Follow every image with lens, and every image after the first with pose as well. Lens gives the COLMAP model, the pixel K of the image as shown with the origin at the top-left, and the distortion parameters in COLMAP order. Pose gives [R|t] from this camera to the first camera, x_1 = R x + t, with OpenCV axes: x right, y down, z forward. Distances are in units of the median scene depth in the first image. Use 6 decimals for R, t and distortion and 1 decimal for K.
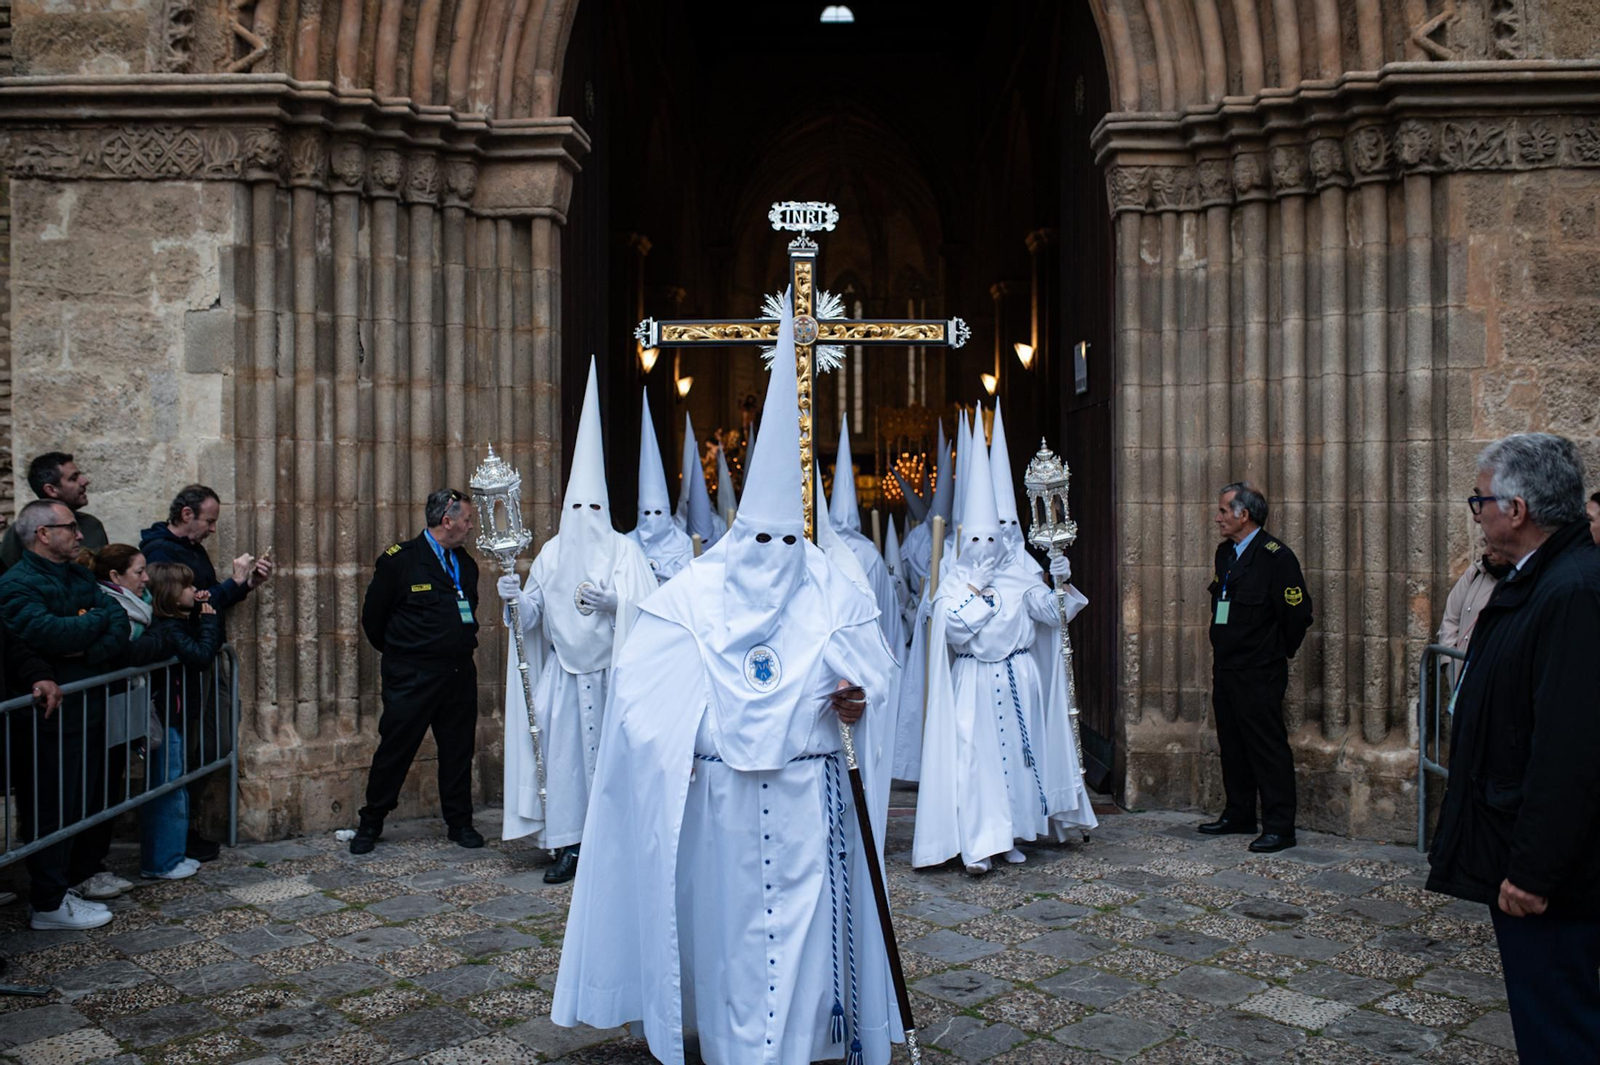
lens RADIAL K [[1488.6, 0, 800.0], [0, 1488.6, 532.5], [0, 0, 1]] dist [-0.072259, 0.130940]
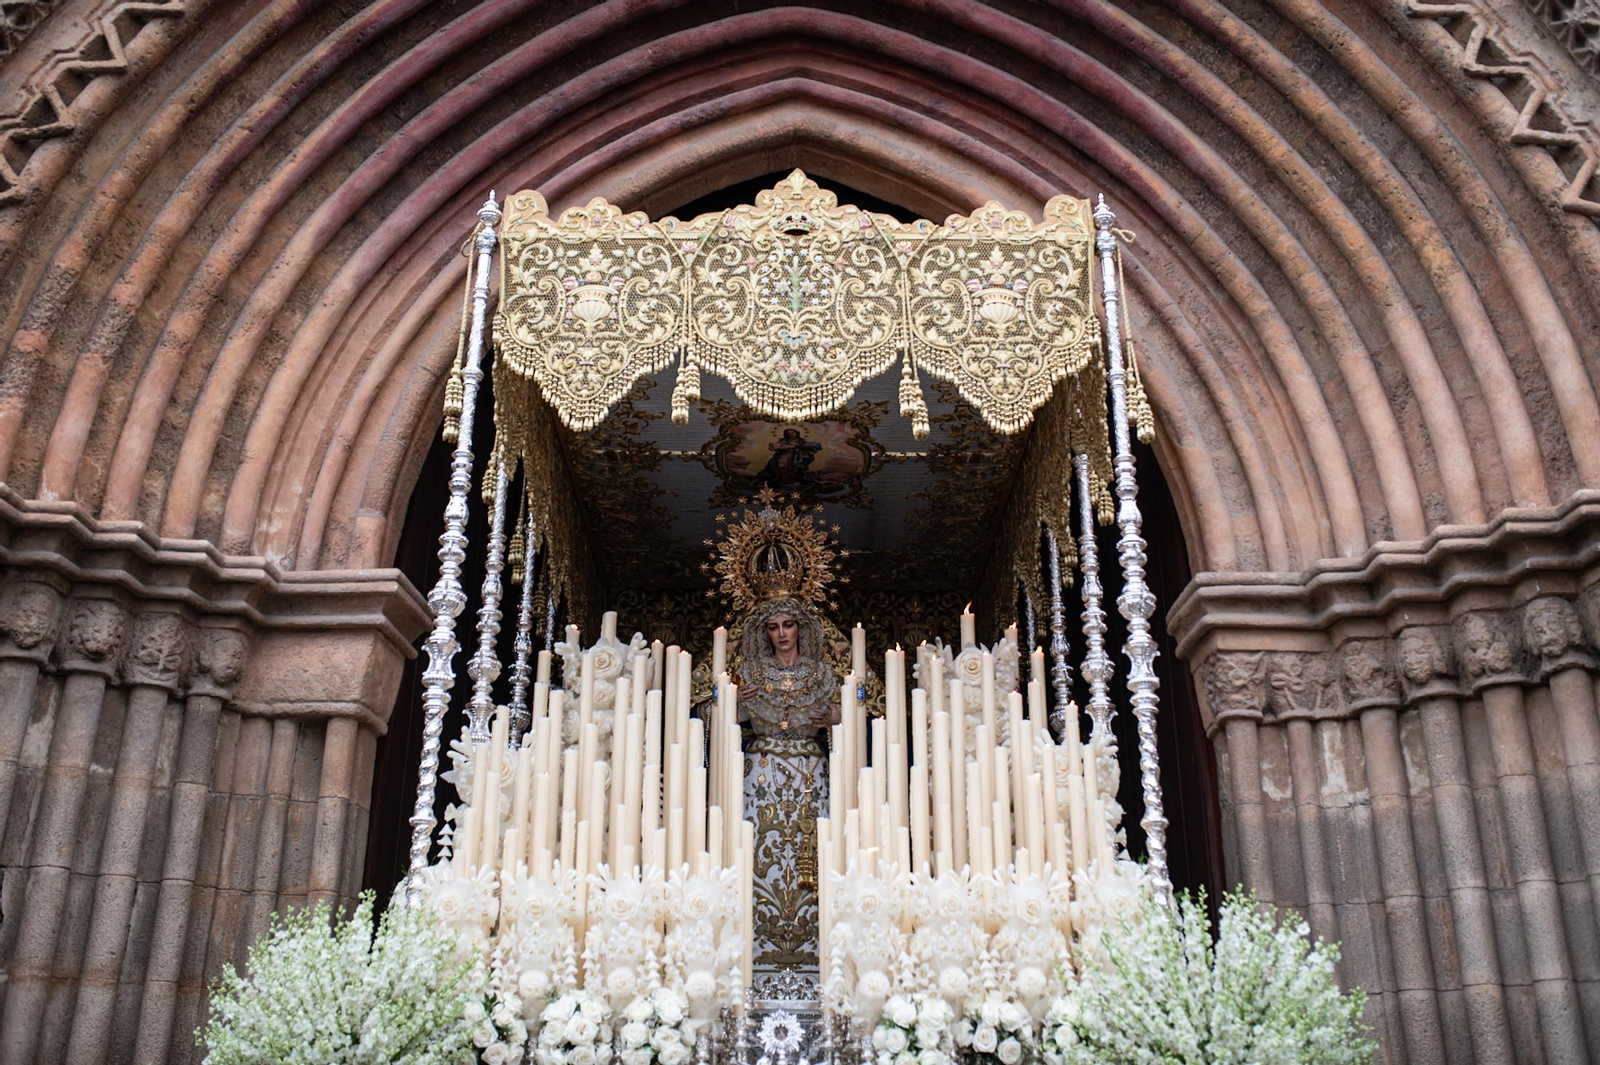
lens RADIAL K [[1488.6, 0, 800.0], [0, 1488.6, 532.5], [0, 0, 1]] dist [-0.072259, 0.130940]
pose [[0.999669, 0.016406, 0.019803, 0.013173], [-0.007125, 0.916621, -0.399694, -0.029312], [-0.024710, 0.399421, 0.916435, 0.374852]]
